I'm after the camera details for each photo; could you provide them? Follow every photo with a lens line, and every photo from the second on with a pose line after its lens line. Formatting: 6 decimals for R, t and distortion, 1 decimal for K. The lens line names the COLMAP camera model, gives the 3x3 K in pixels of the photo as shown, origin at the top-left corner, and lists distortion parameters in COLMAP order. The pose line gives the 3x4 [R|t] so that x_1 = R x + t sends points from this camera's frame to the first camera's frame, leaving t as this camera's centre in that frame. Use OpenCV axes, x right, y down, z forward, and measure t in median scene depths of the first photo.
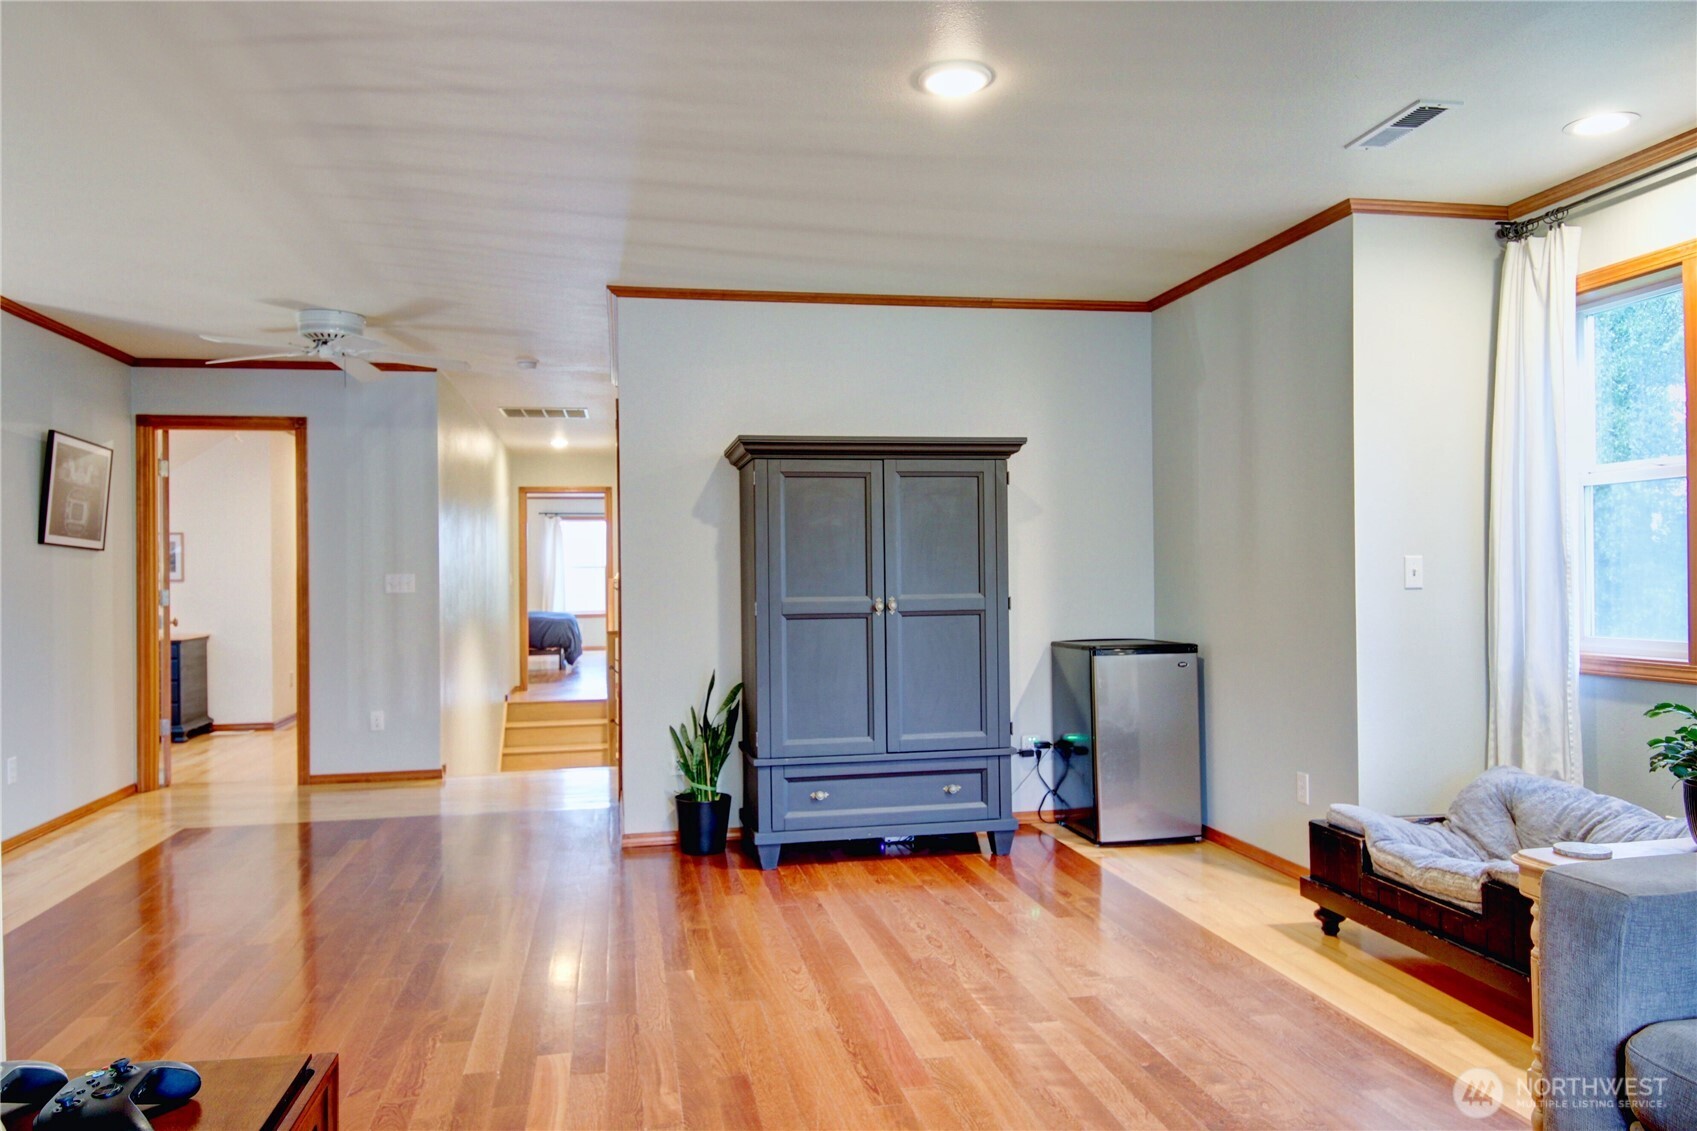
lens RADIAL K [[1187.4, 0, 820.2], [0, 1187.4, 566.4], [0, 0, 1]] dist [0.036858, -0.002140]
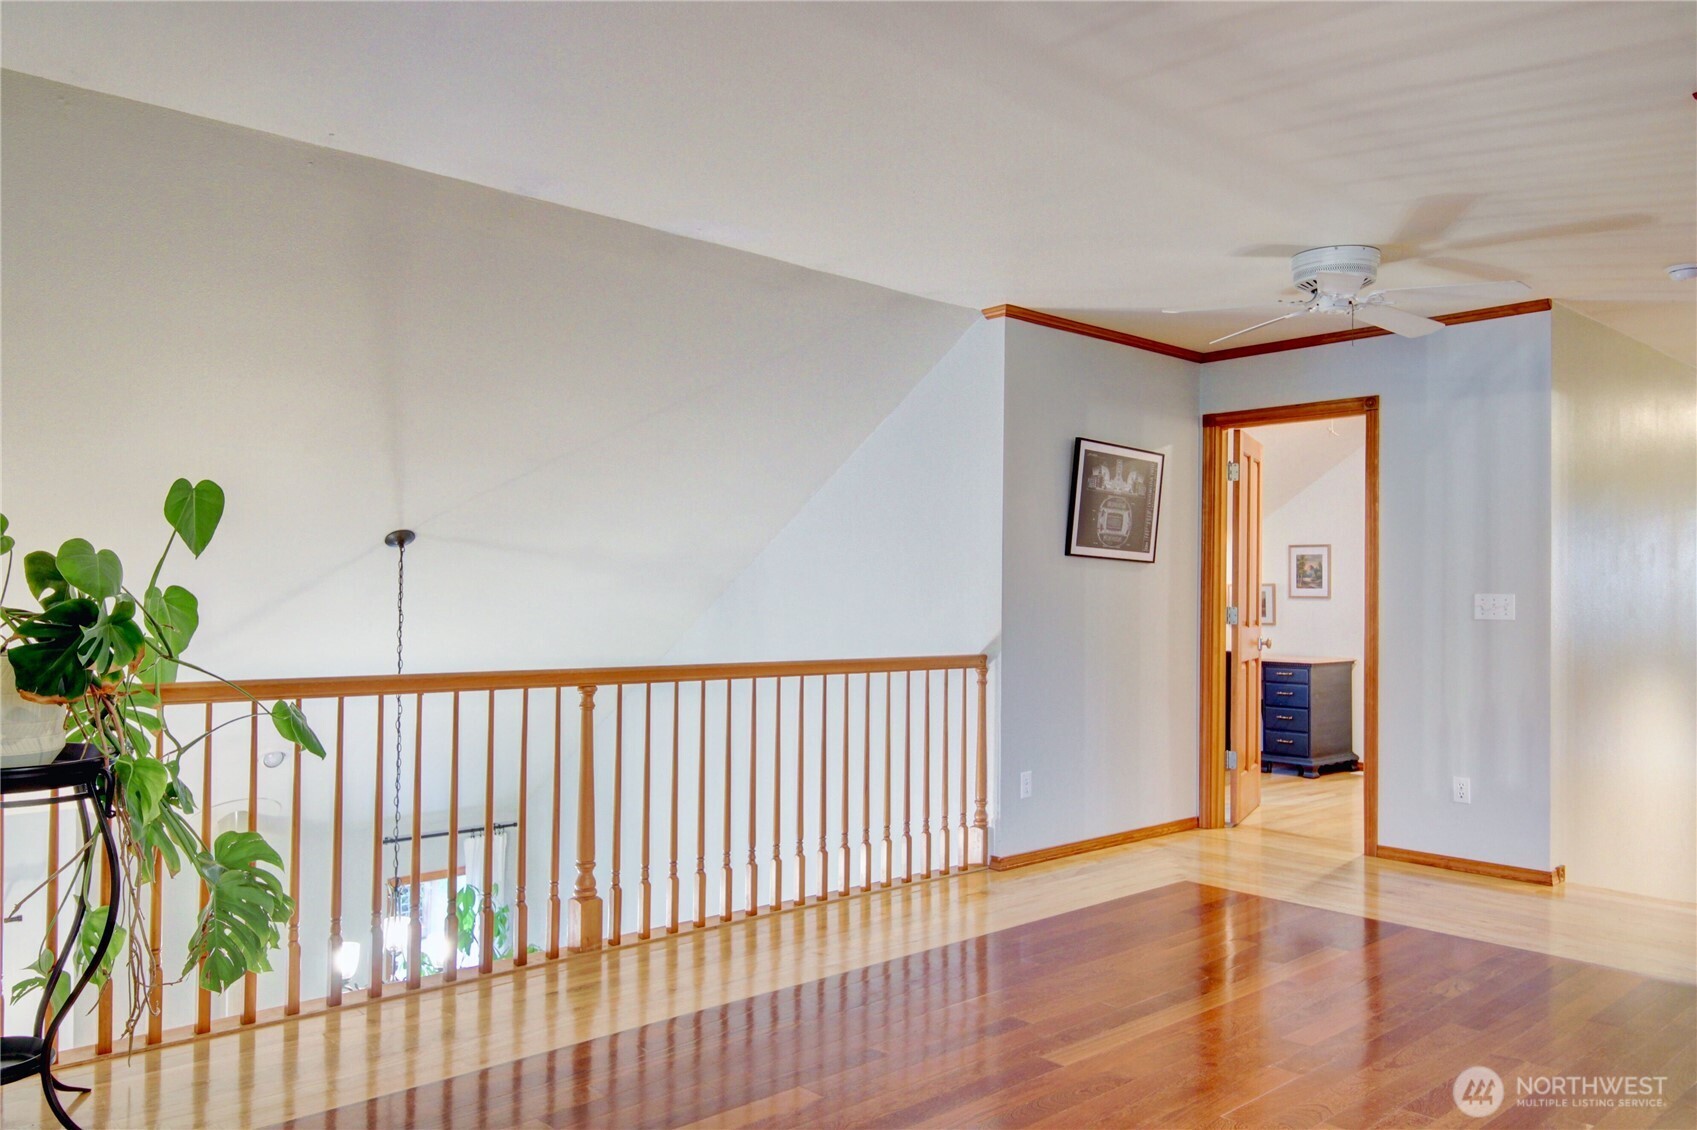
lens RADIAL K [[1253.5, 0, 844.0], [0, 1253.5, 581.9], [0, 0, 1]] dist [0.052567, -0.000378]
pose [[0.542747, 0.010507, -0.839830, 0.089232], [-0.011712, 0.999919, 0.004941, -0.000246], [0.839814, 0.007154, 0.542826, 0.248881]]
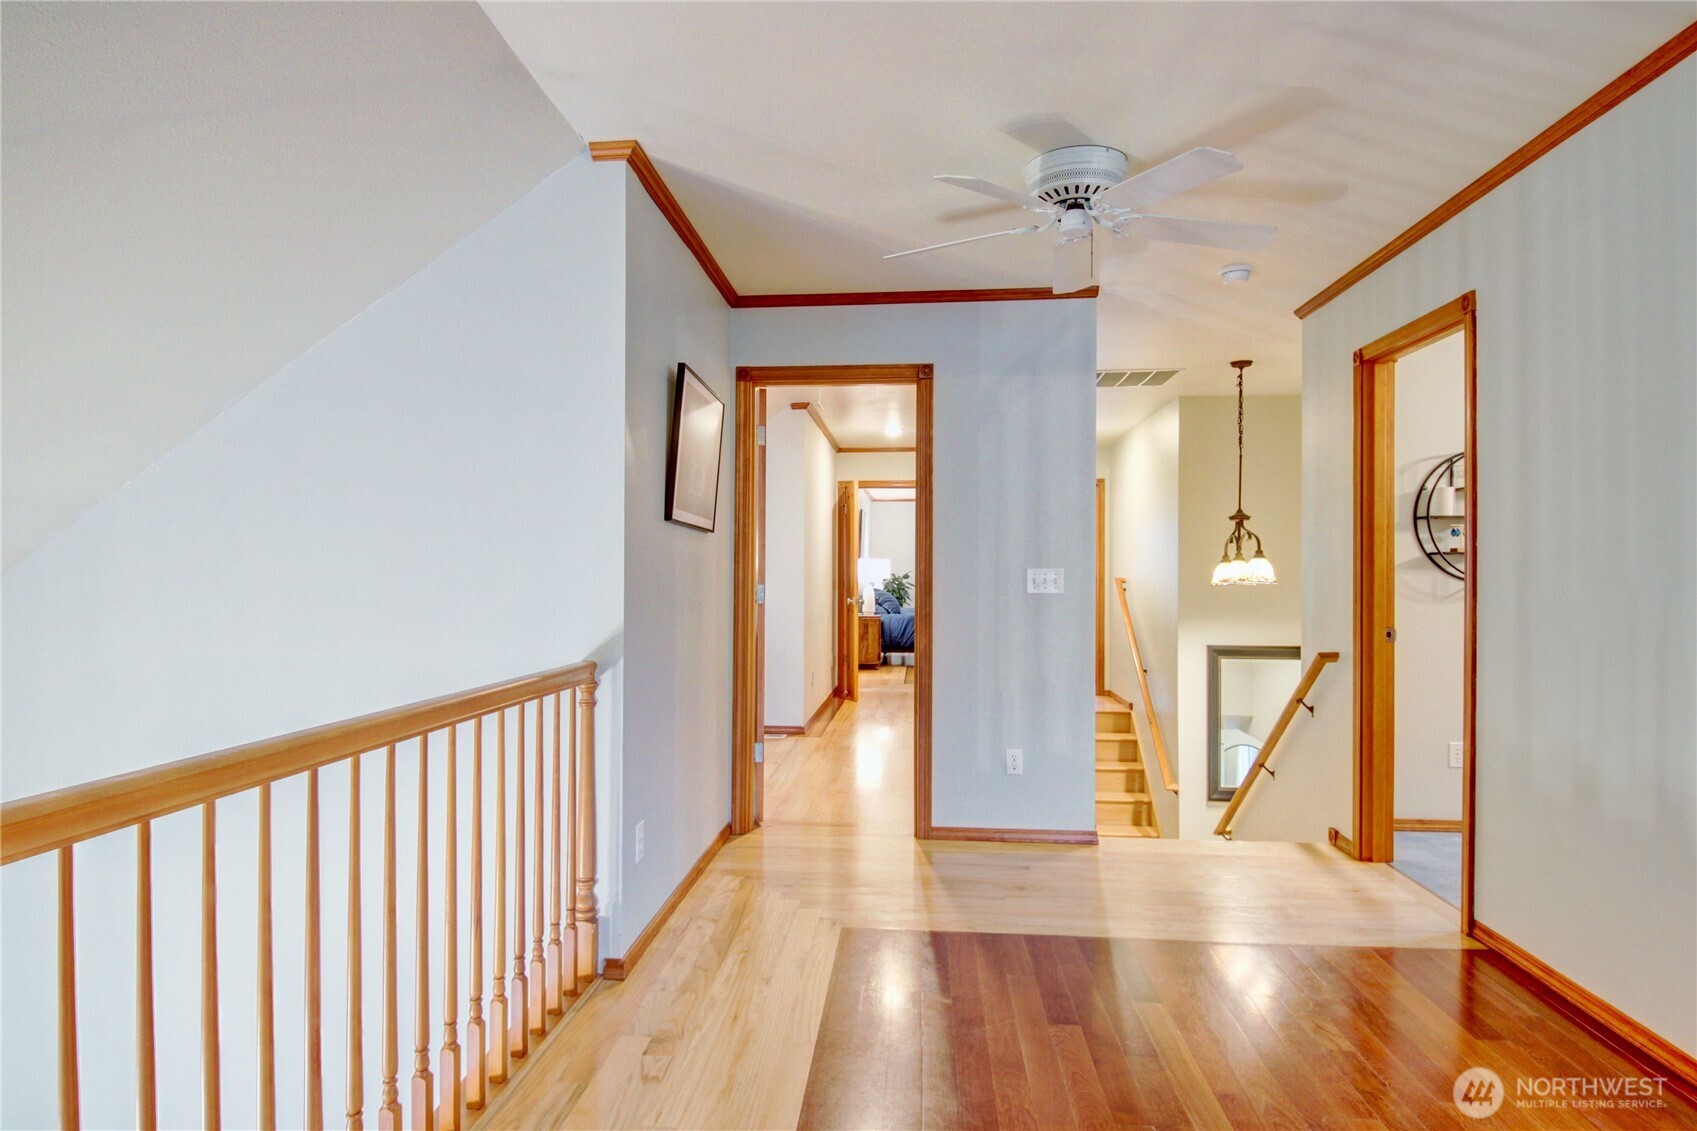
lens RADIAL K [[974.0, 0, 841.1], [0, 974.0, 574.2], [0, 0, 1]] dist [0.059671, -0.000421]
pose [[0.966413, 0.015234, -0.256541, -0.329295], [-0.013109, 0.999864, 0.009994, 0.005548], [0.256658, -0.006295, 0.966482, 0.381220]]
